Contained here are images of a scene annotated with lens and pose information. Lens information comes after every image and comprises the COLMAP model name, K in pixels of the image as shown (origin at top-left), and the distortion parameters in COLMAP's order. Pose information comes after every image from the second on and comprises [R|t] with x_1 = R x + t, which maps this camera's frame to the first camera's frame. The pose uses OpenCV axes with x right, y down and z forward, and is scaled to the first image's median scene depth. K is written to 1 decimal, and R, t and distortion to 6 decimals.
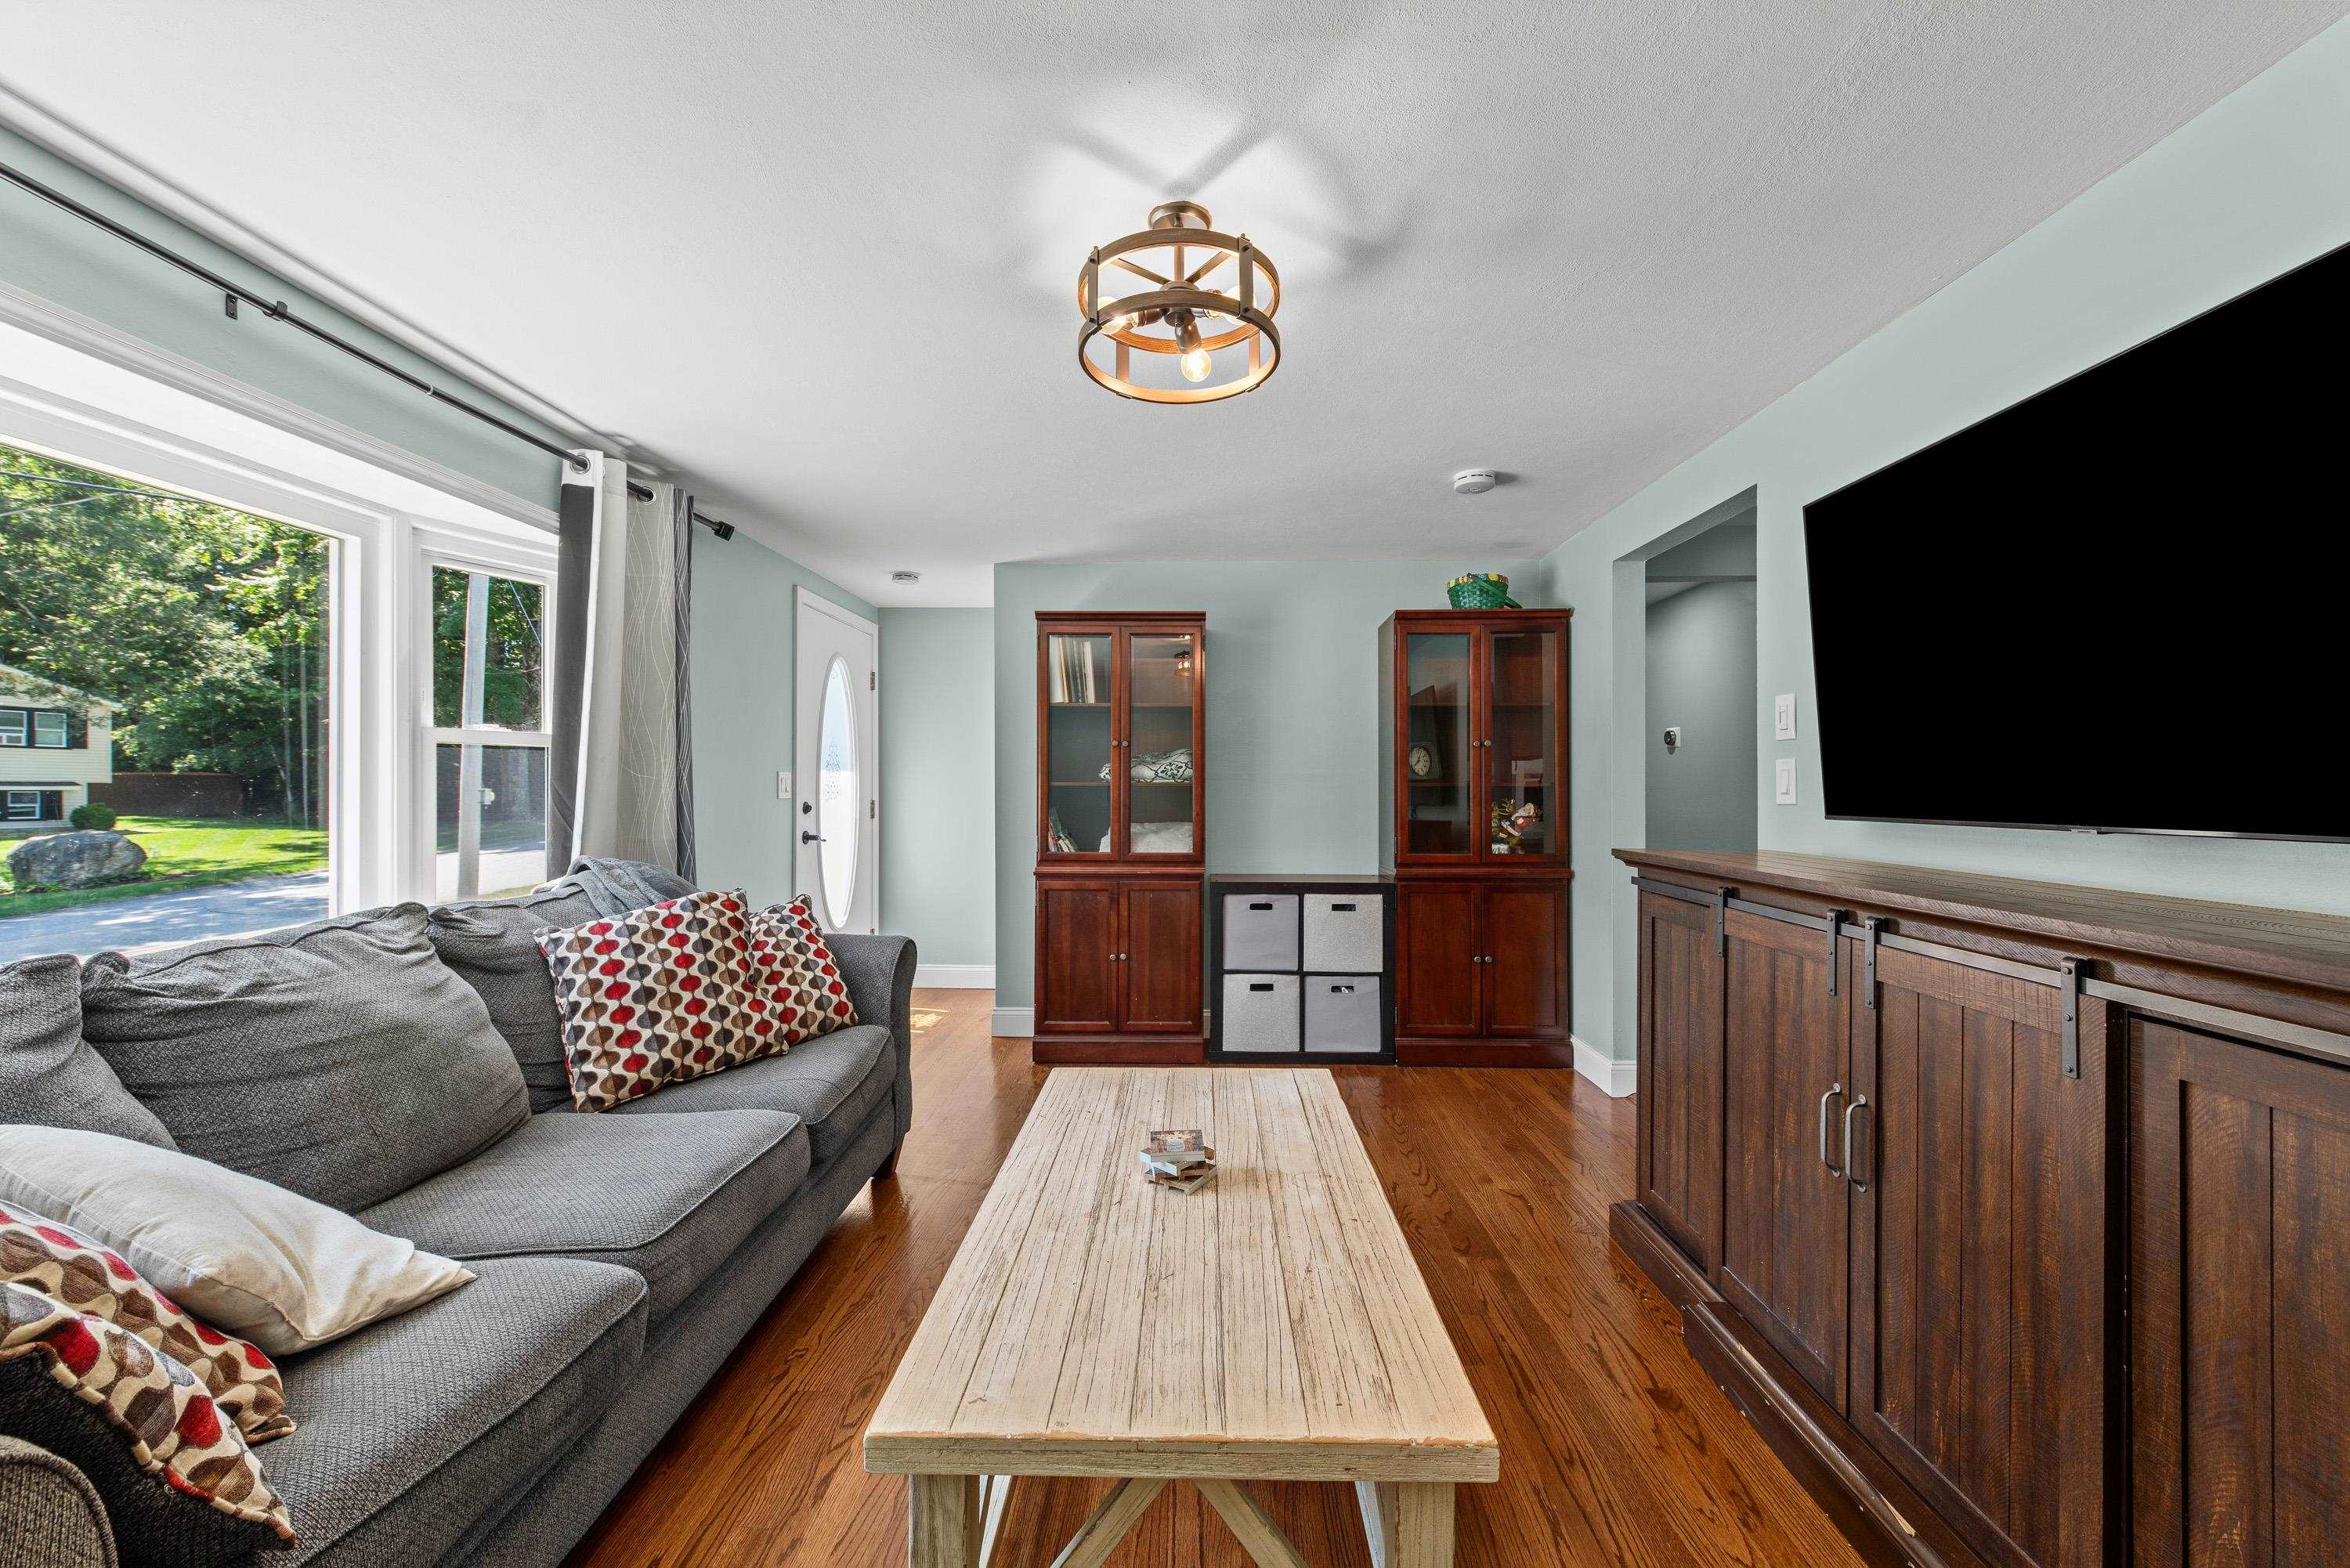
lens RADIAL K [[922.1, 0, 1177.6], [0, 922.1, 792.2], [0, 0, 1]] dist [0.008884, -0.003069]
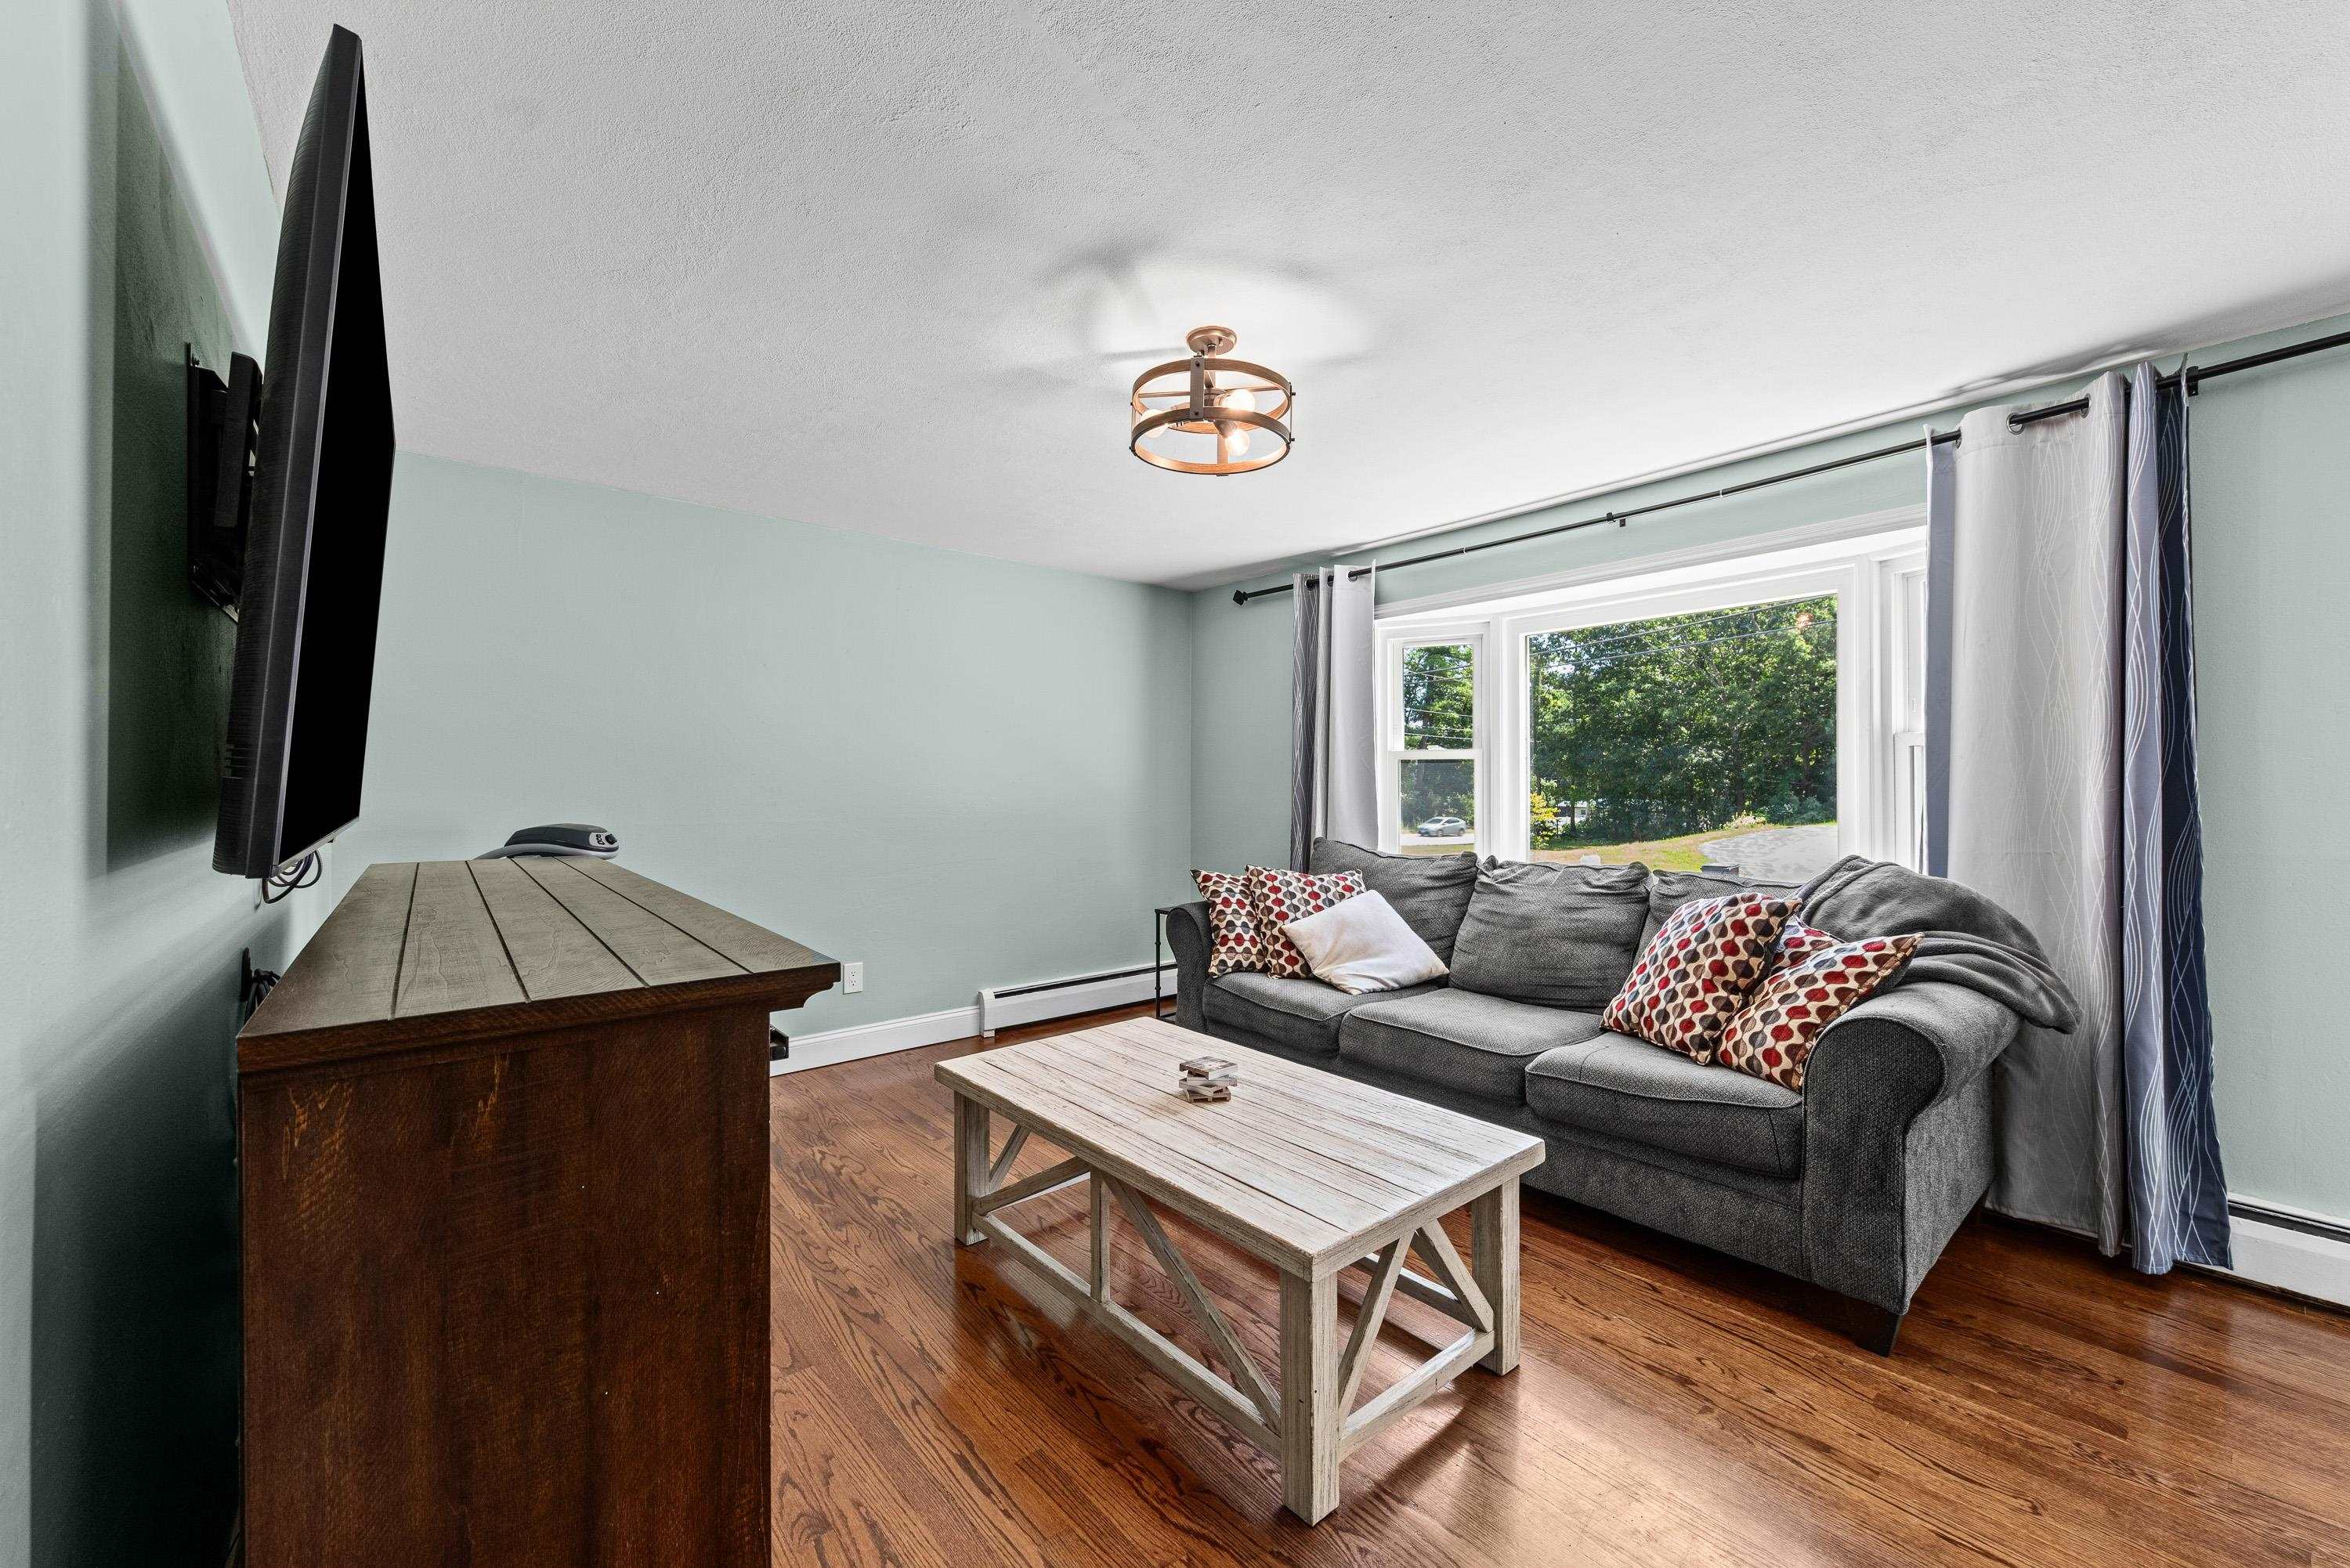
lens RADIAL K [[877.0, 0, 1181.1], [0, 877.0, 783.2], [0, 0, 1]] dist [-0.000136, 0.000018]
pose [[-0.751836, -0.007215, -0.659311, 0.810049], [-0.001948, 0.999960, -0.008721, 0.000343], [0.659348, -0.005272, -0.751820, 1.845921]]
